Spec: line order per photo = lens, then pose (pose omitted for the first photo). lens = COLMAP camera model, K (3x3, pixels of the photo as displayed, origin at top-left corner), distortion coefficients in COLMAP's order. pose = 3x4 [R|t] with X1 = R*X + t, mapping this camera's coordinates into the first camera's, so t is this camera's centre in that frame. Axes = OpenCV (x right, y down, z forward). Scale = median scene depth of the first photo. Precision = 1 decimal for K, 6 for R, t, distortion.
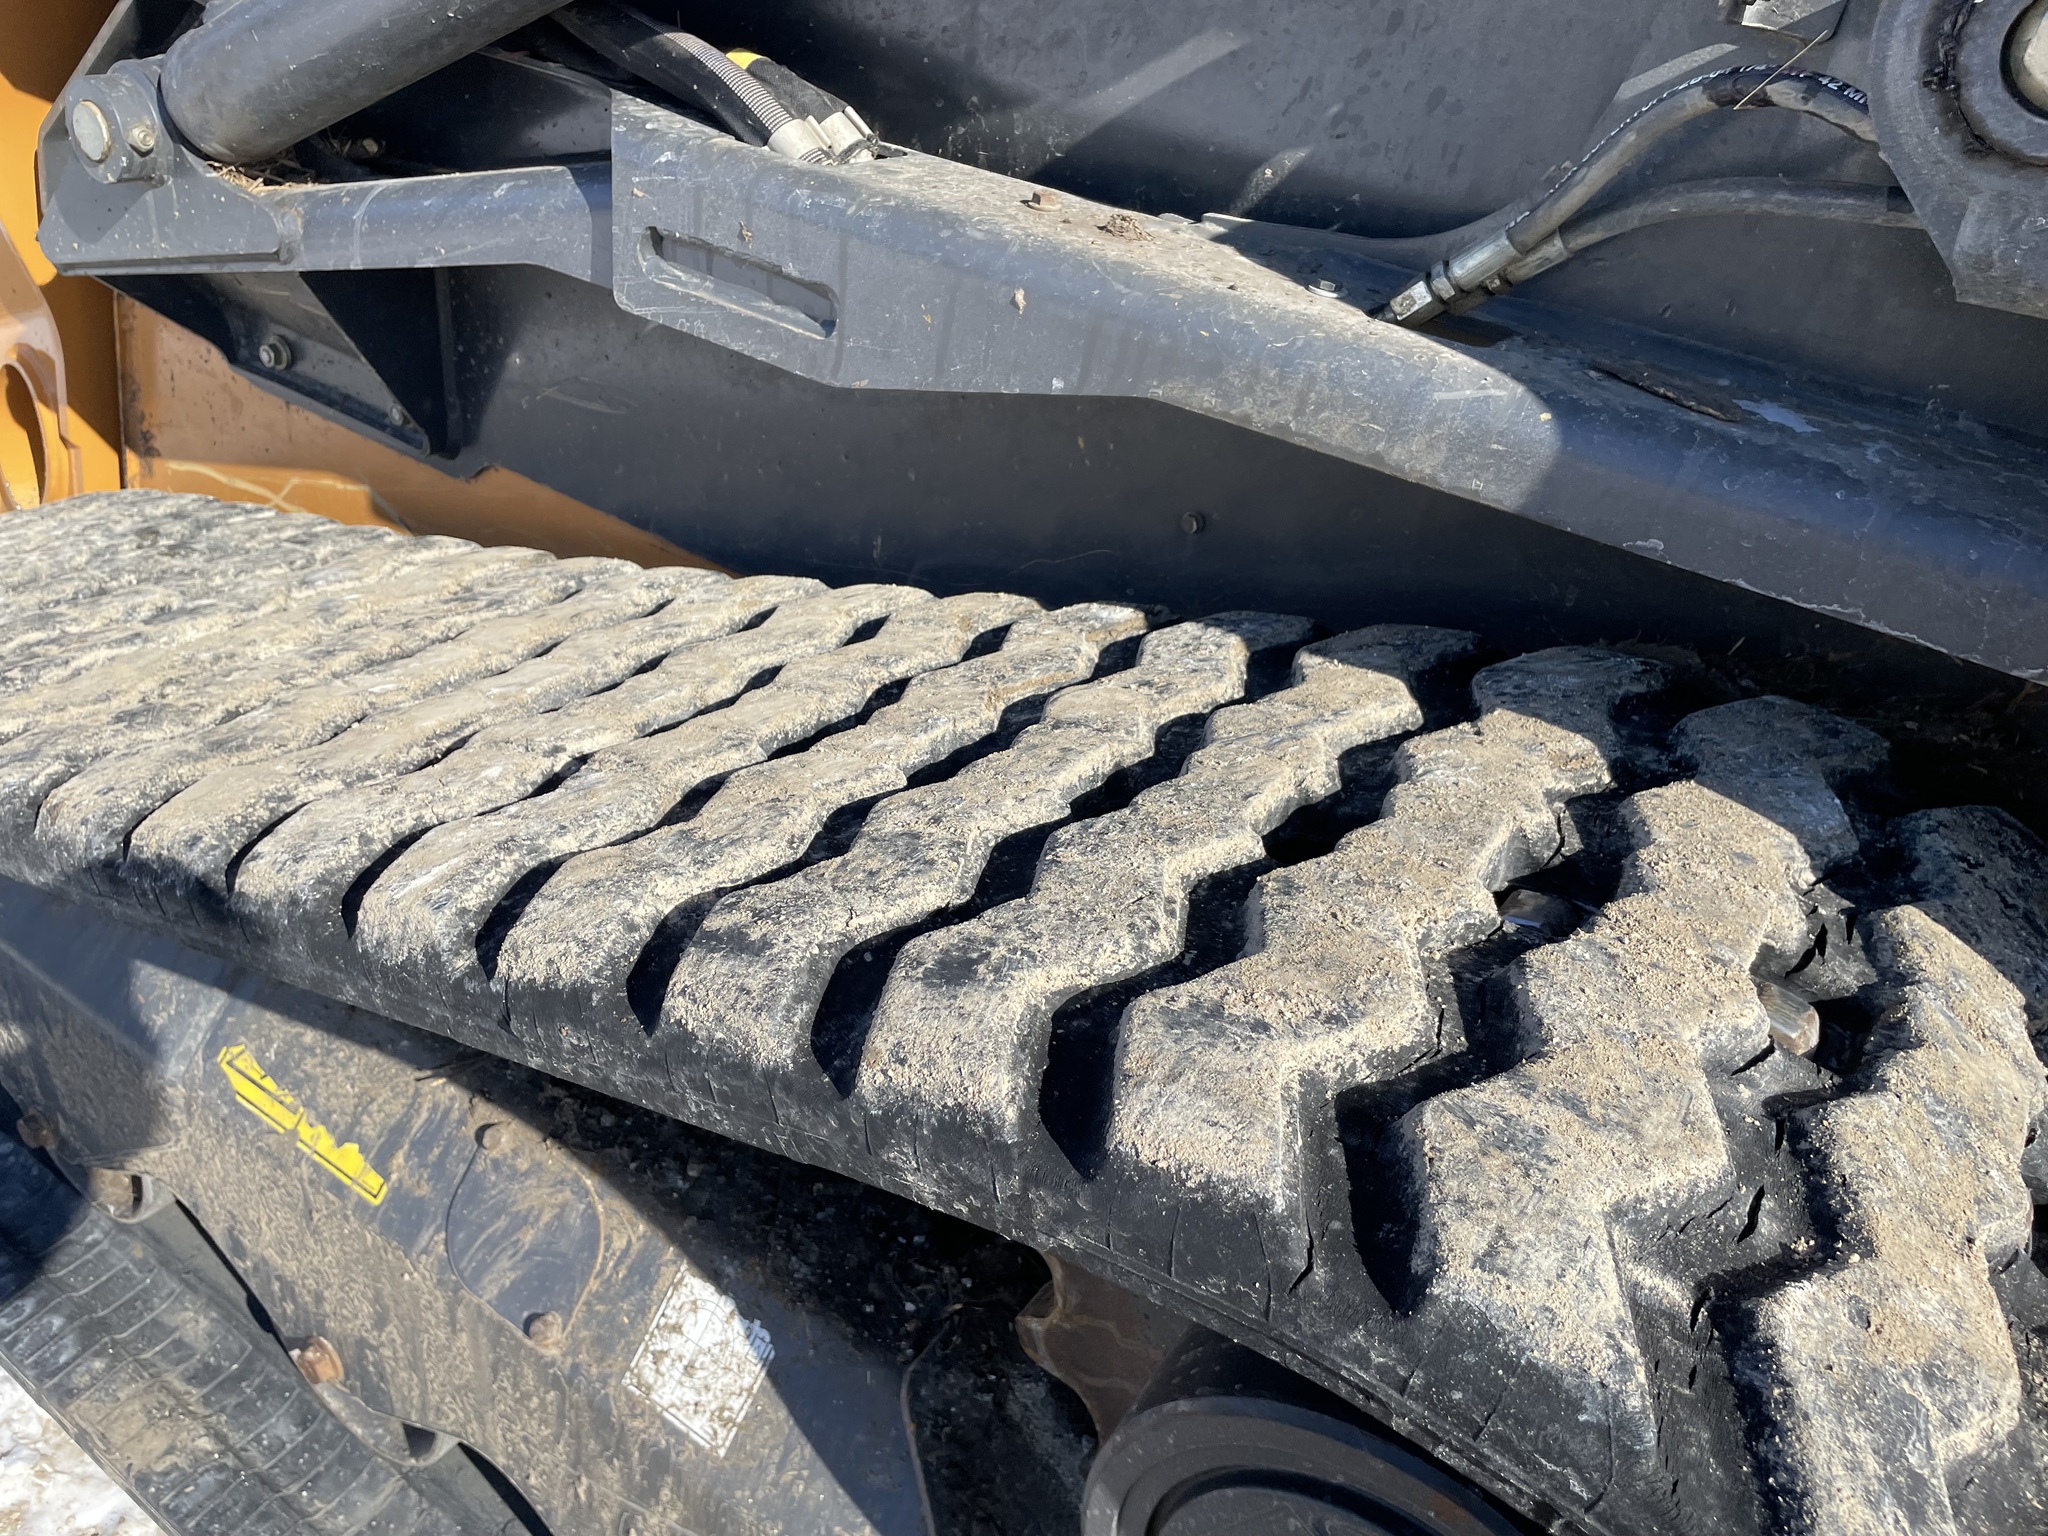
lens RADIAL K [[1528.9, 0, 1026.7], [0, 1528.9, 775.5], [0, 0, 1]] dist [0.075839, -0.097094]
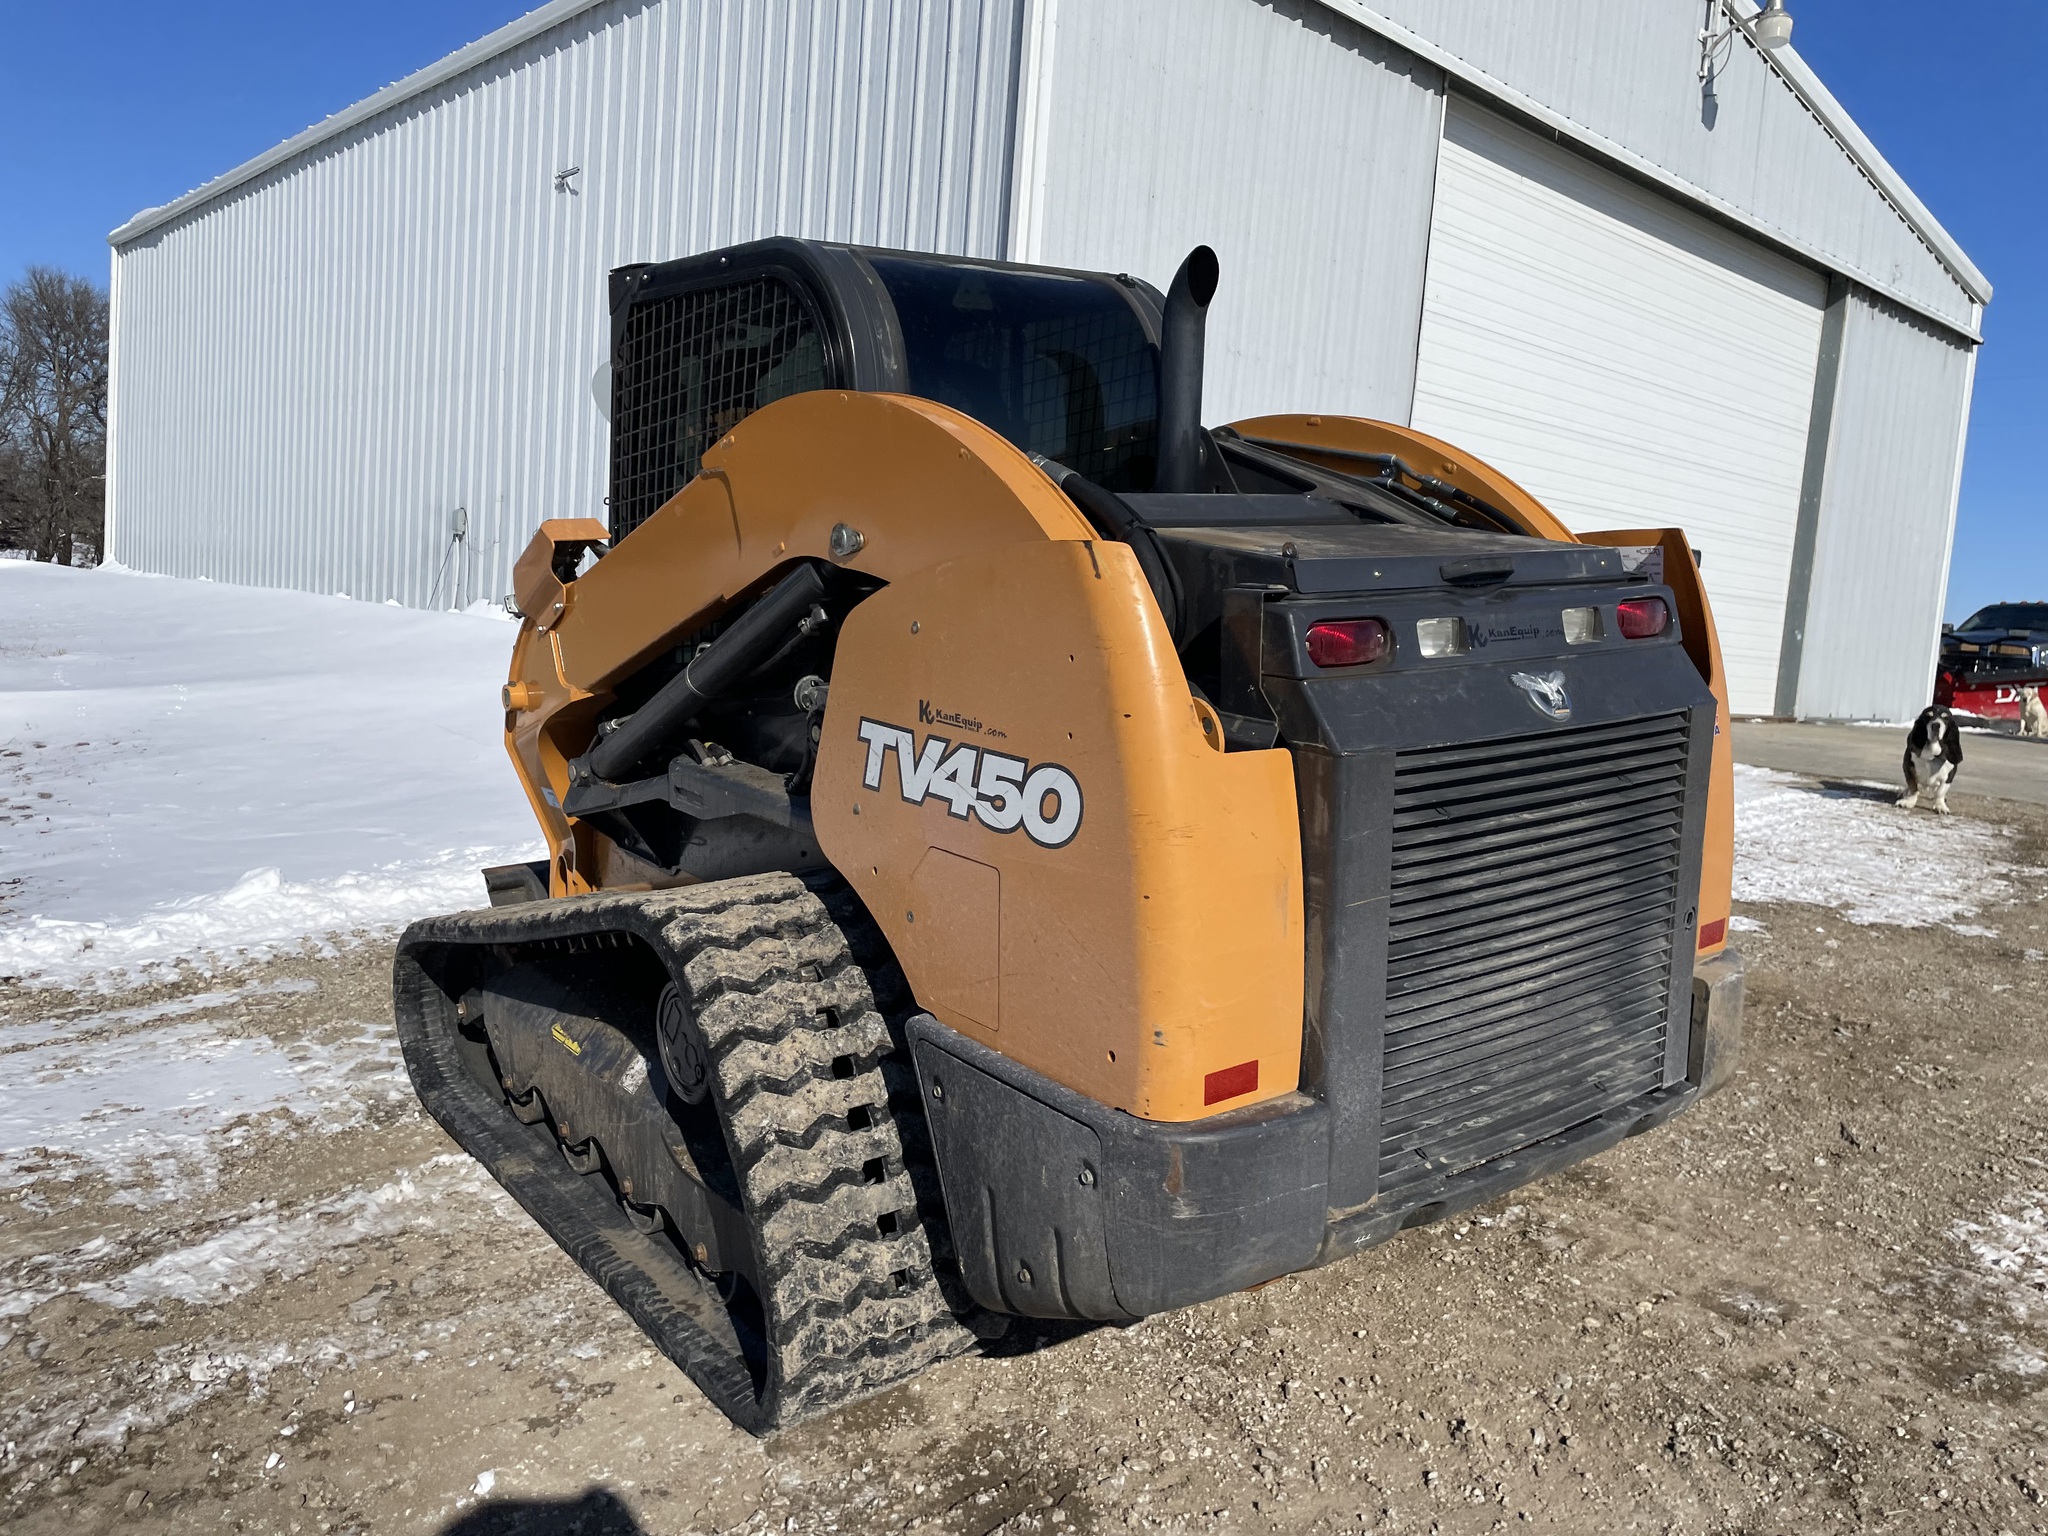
lens RADIAL K [[1563.3, 0, 1025.3], [0, 1563.3, 725.1], [0, 0, 1]] dist [0.023110, -0.005861]
pose [[0.928950, -0.091576, -0.358700, 2.111048], [-0.051996, 0.927044, -0.371330, 0.965194], [0.366536, 0.363598, 0.856416, -2.204119]]
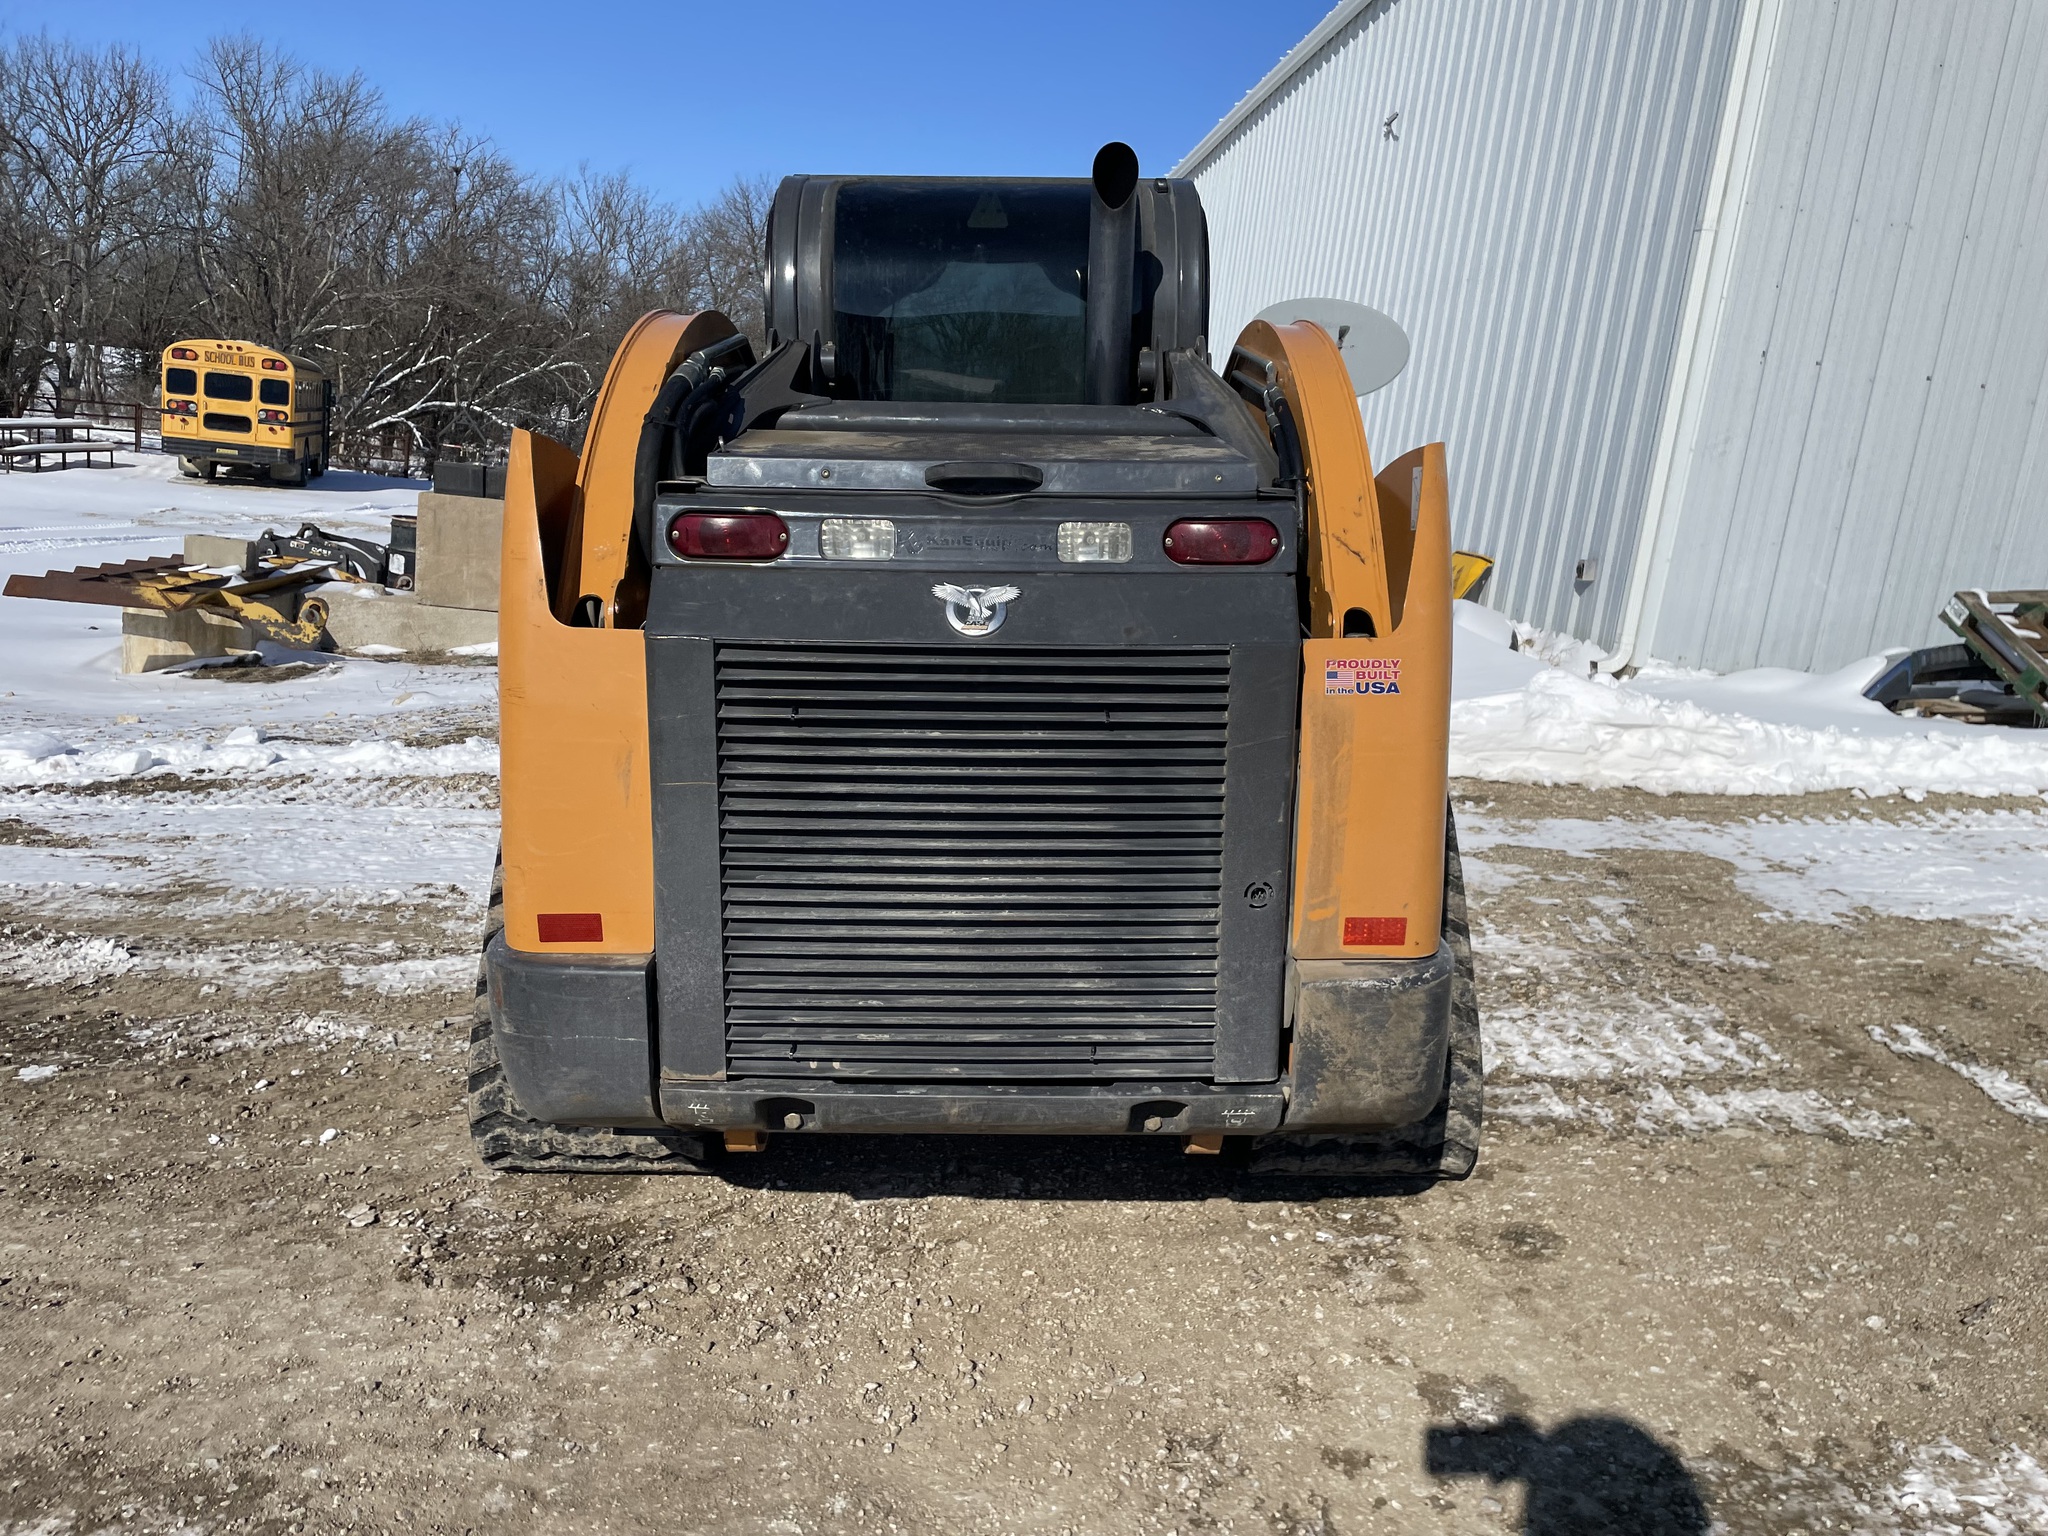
lens RADIAL K [[1534.8, 0, 1027.4], [0, 1534.8, 762.4], [0, 0, 1]] dist [0.079190, -0.102393]
pose [[0.548180, 0.032614, -0.835725, 4.192566], [-0.350278, 0.916335, -0.193999, 0.520528], [0.759476, 0.399082, 0.513740, -0.607171]]
